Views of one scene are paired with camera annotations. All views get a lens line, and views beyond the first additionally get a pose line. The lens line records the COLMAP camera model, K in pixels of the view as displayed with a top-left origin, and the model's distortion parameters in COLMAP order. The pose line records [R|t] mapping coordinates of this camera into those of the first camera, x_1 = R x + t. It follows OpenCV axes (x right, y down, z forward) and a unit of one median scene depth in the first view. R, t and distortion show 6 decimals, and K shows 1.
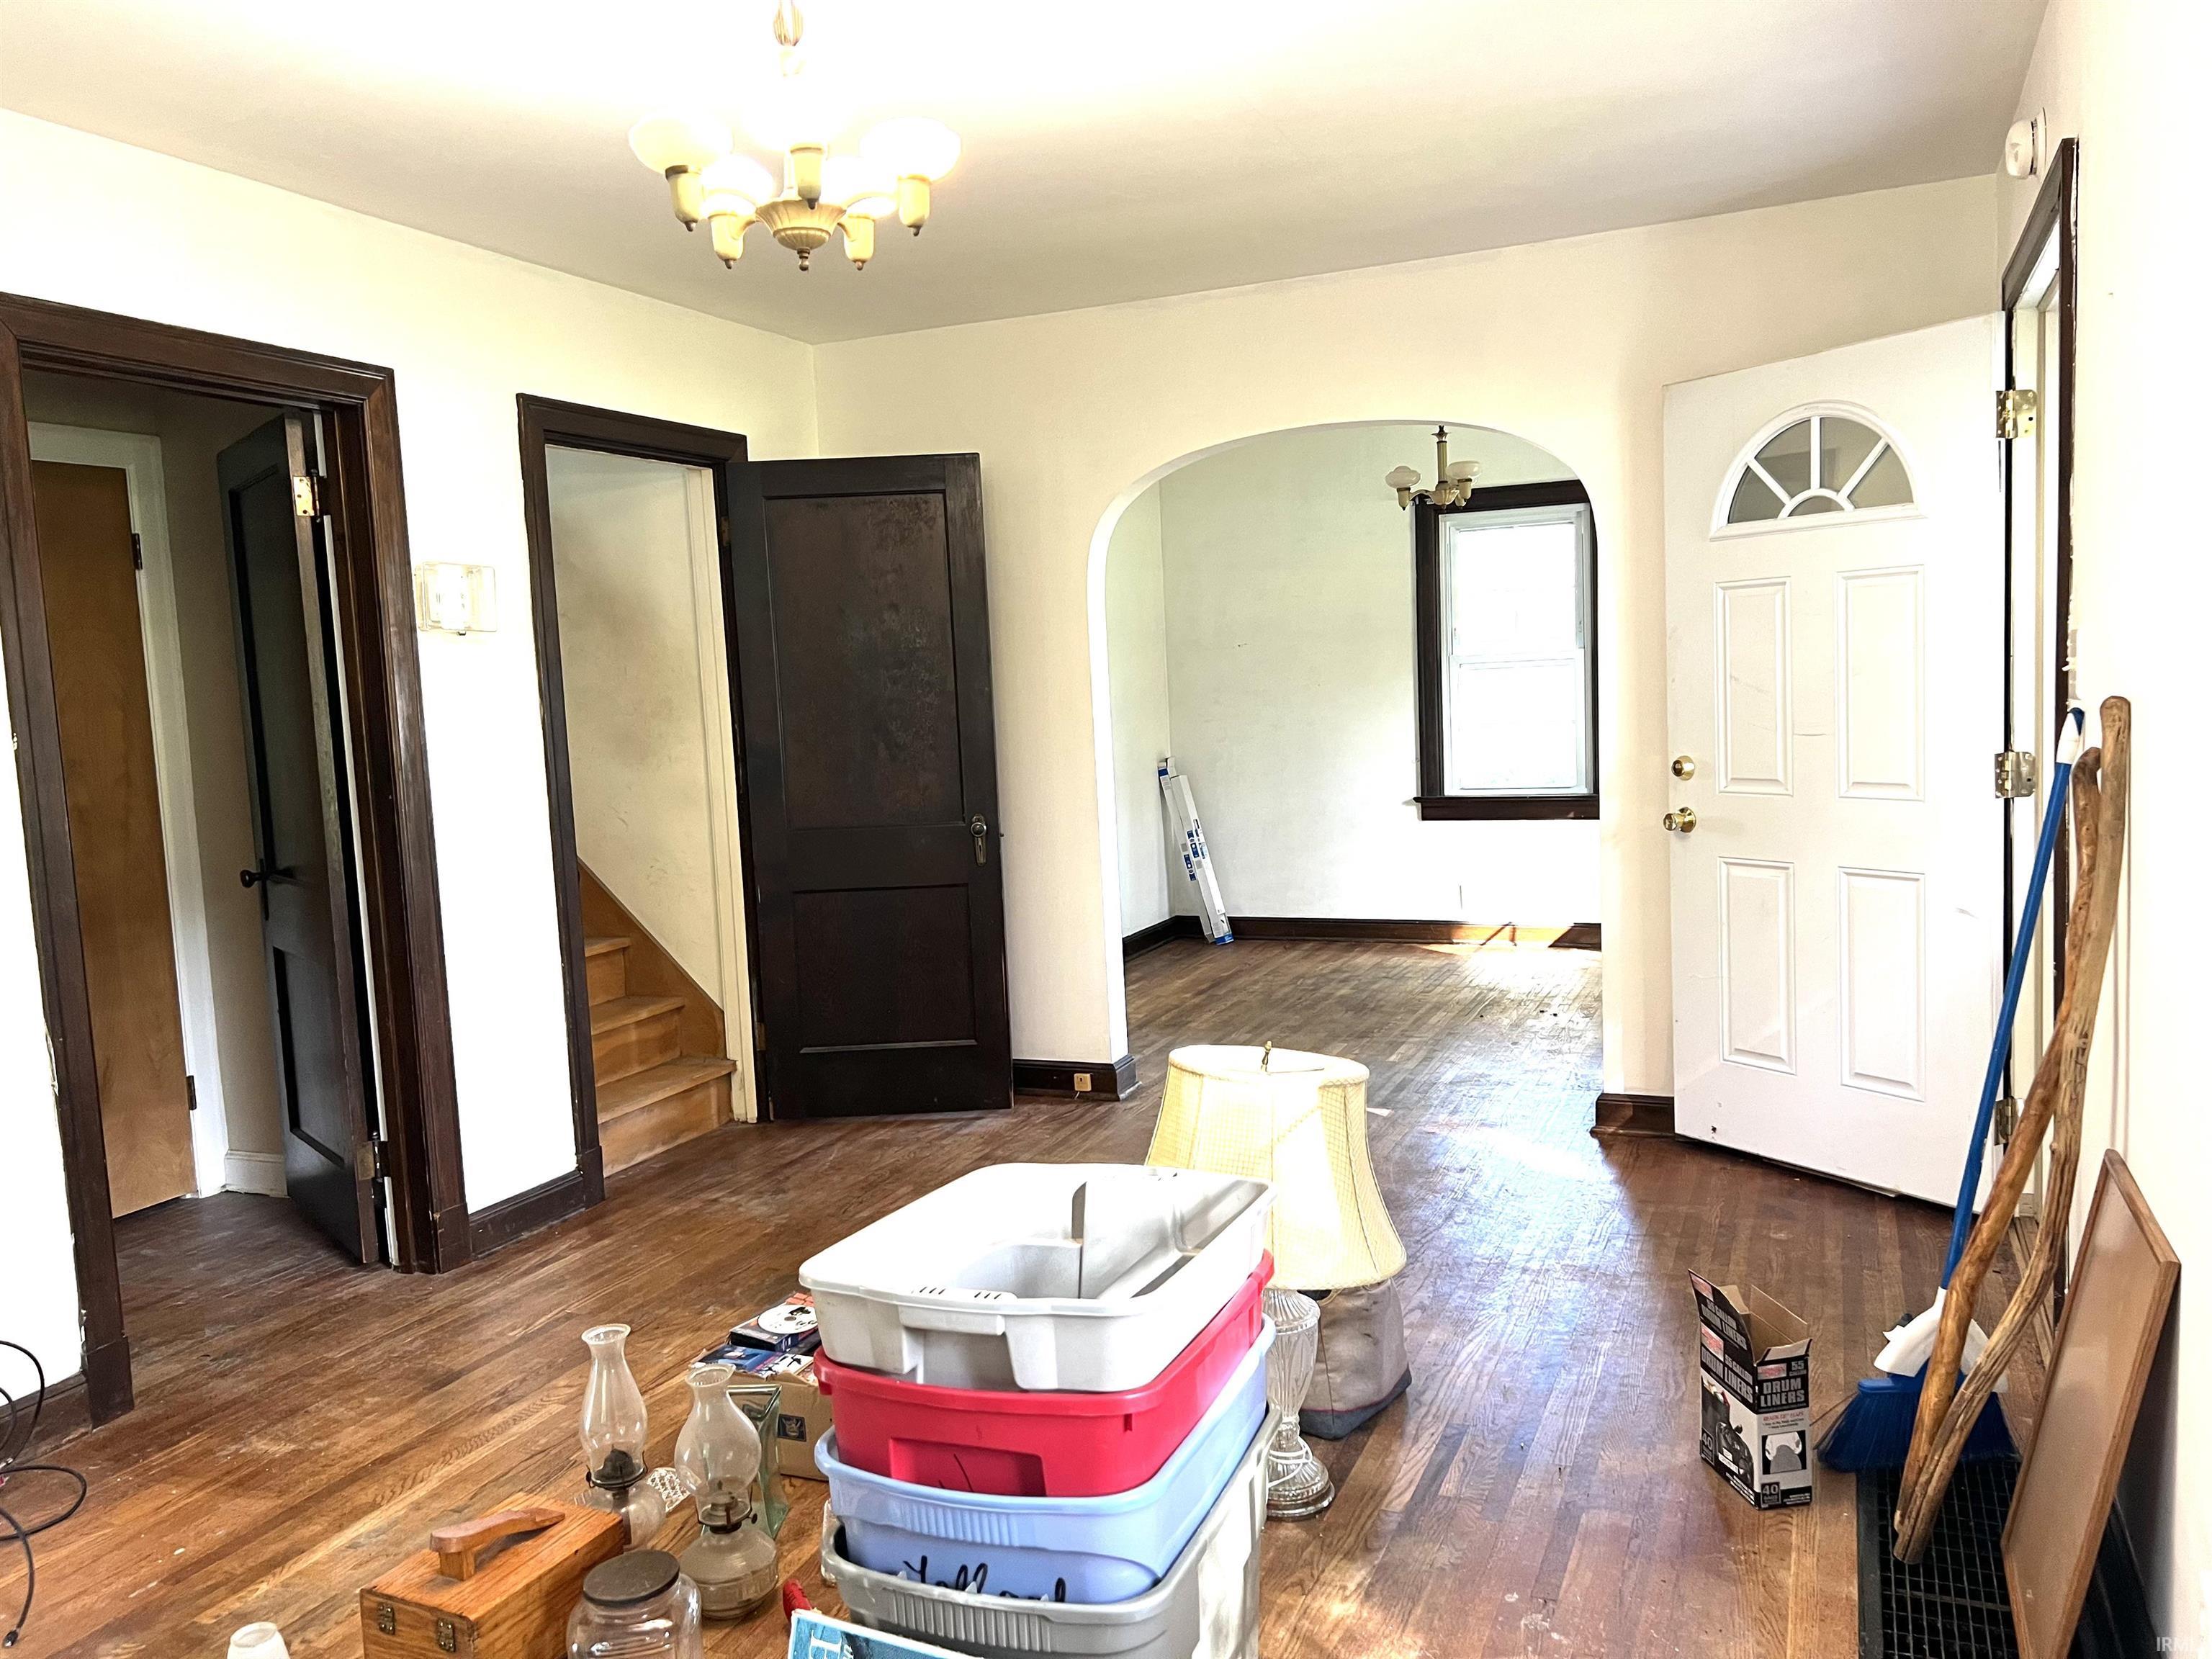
lens RADIAL K [[1679.5, 0, 1106.0], [0, 1679.5, 829.5], [0, 0, 1]] dist [0.086029, -0.079333]
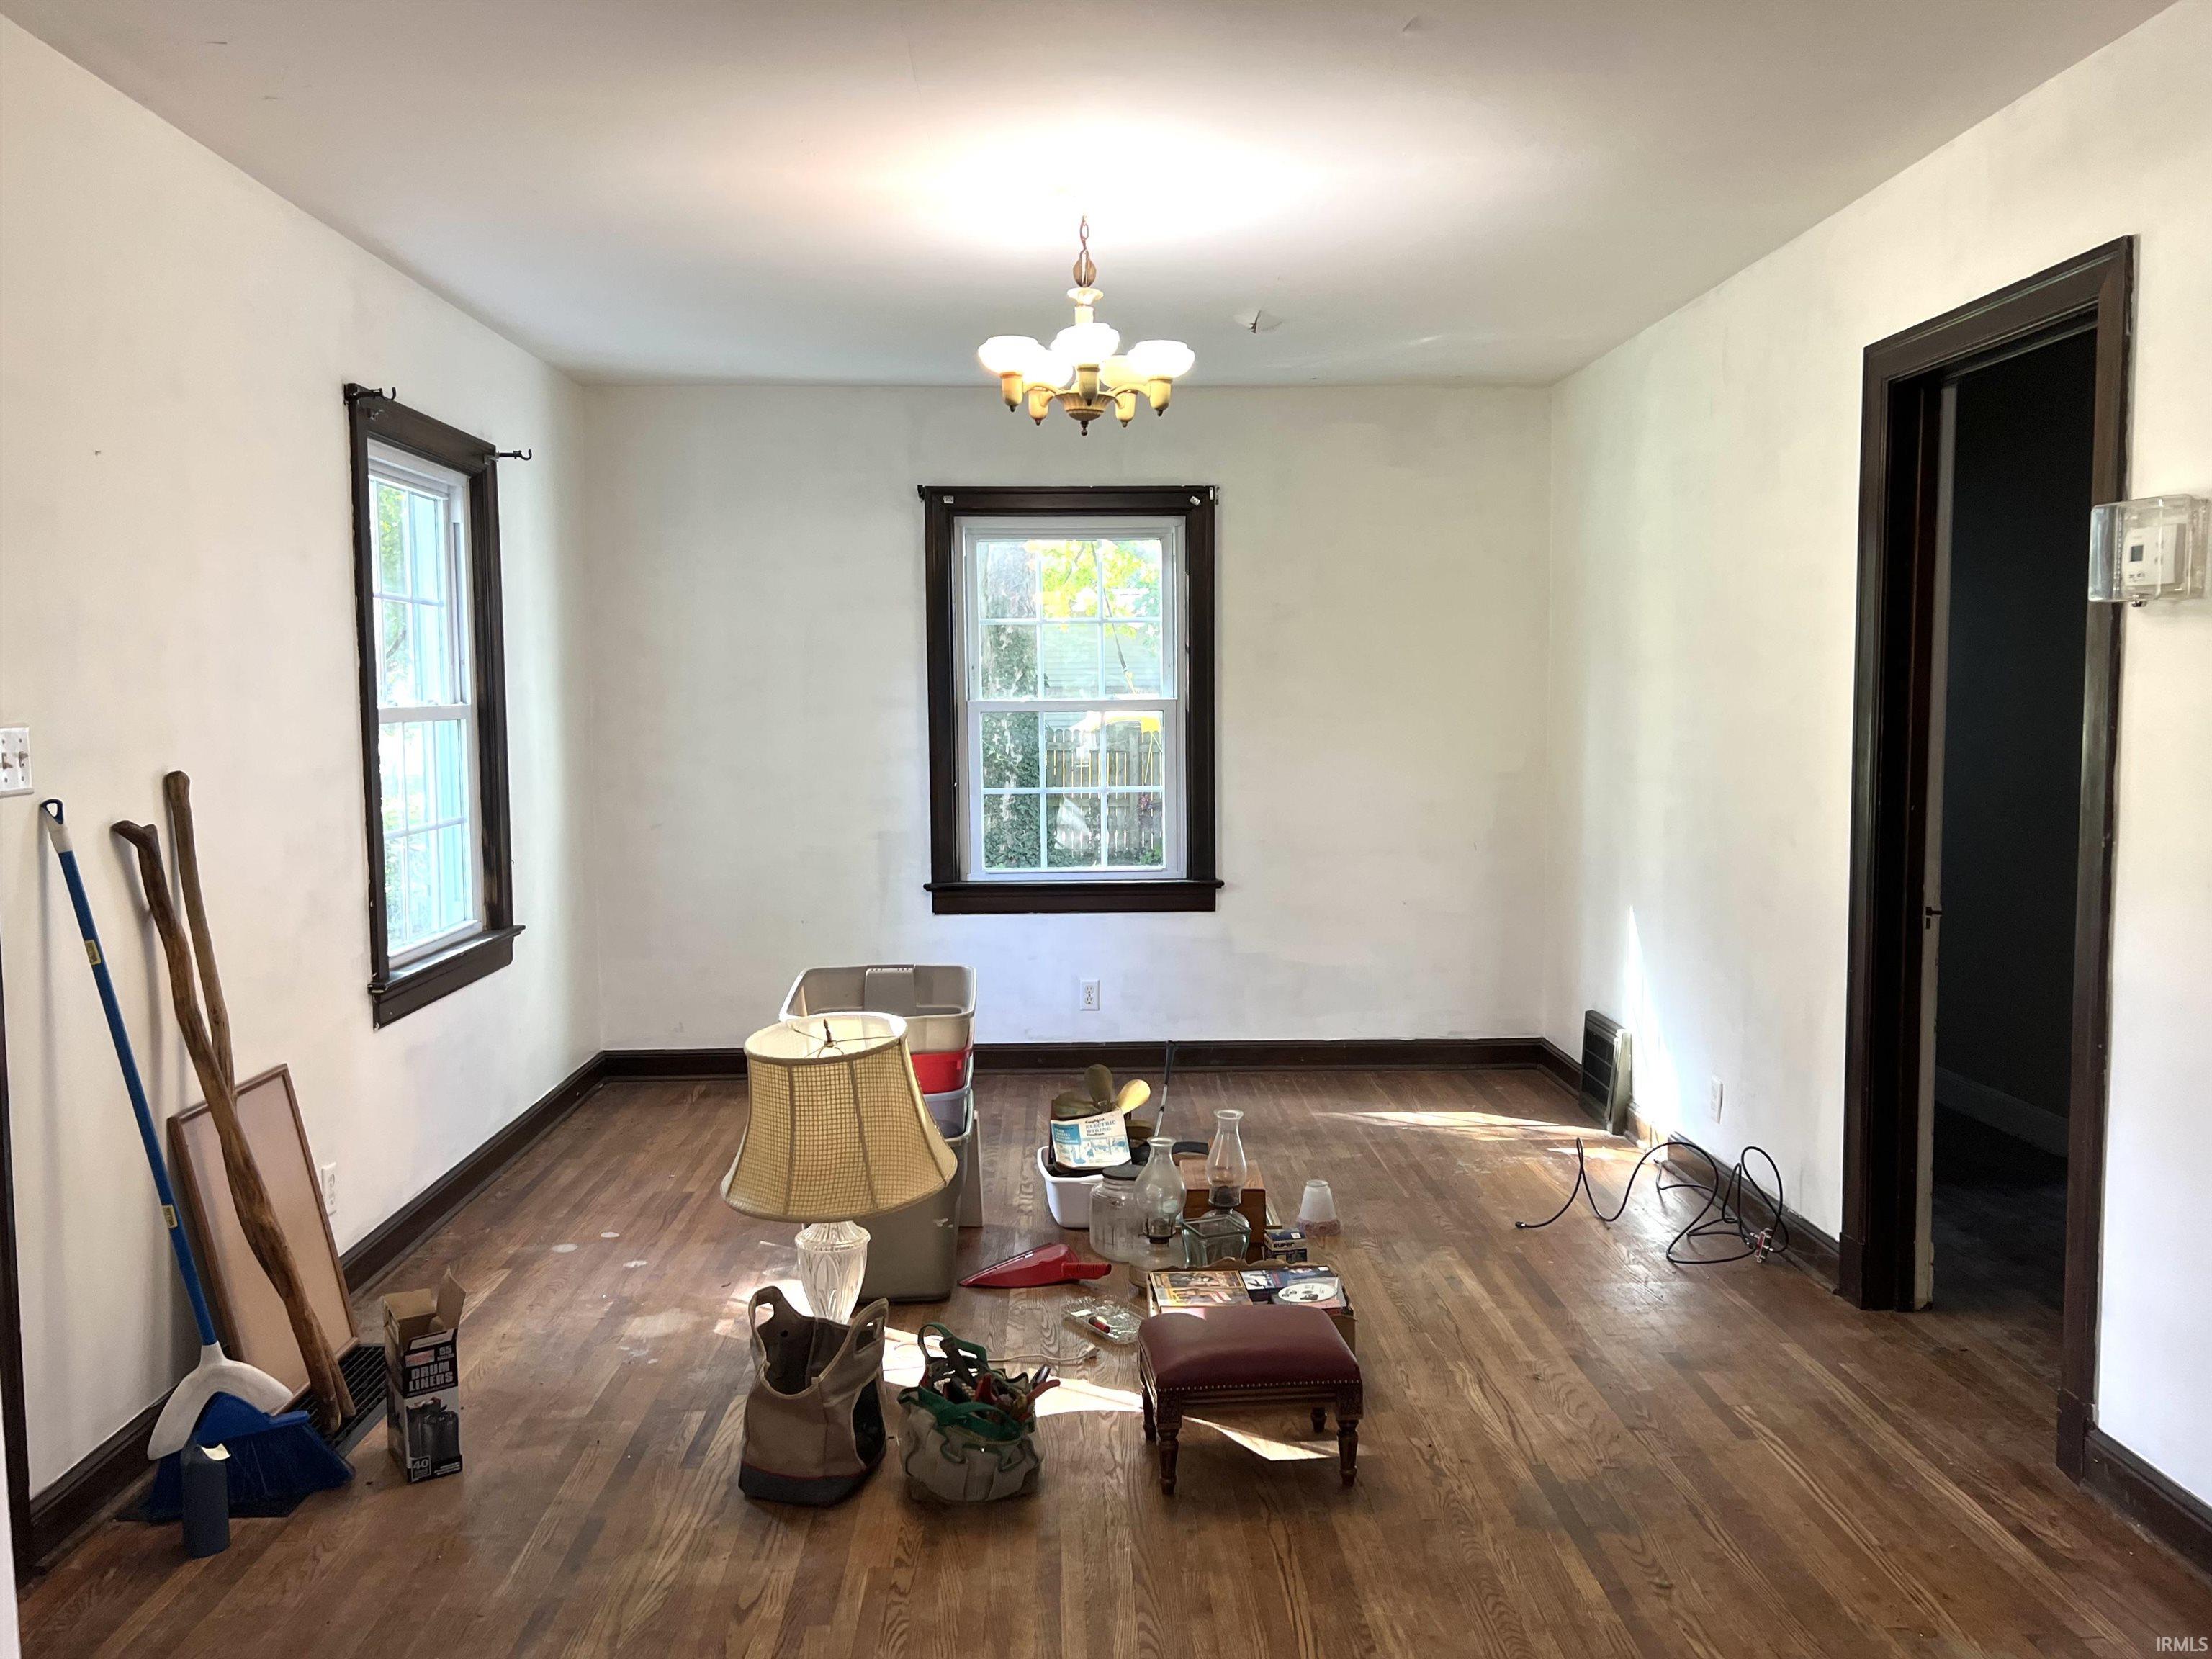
lens RADIAL K [[1679.5, 0, 1106.0], [0, 1679.5, 829.5], [0, 0, 1]] dist [0.086029, -0.079333]
pose [[-0.899846, 0.087291, -0.427384, 0.394527], [0.010715, 0.983900, 0.178396, -0.212682], [0.436075, 0.155950, -0.886294, 2.000814]]
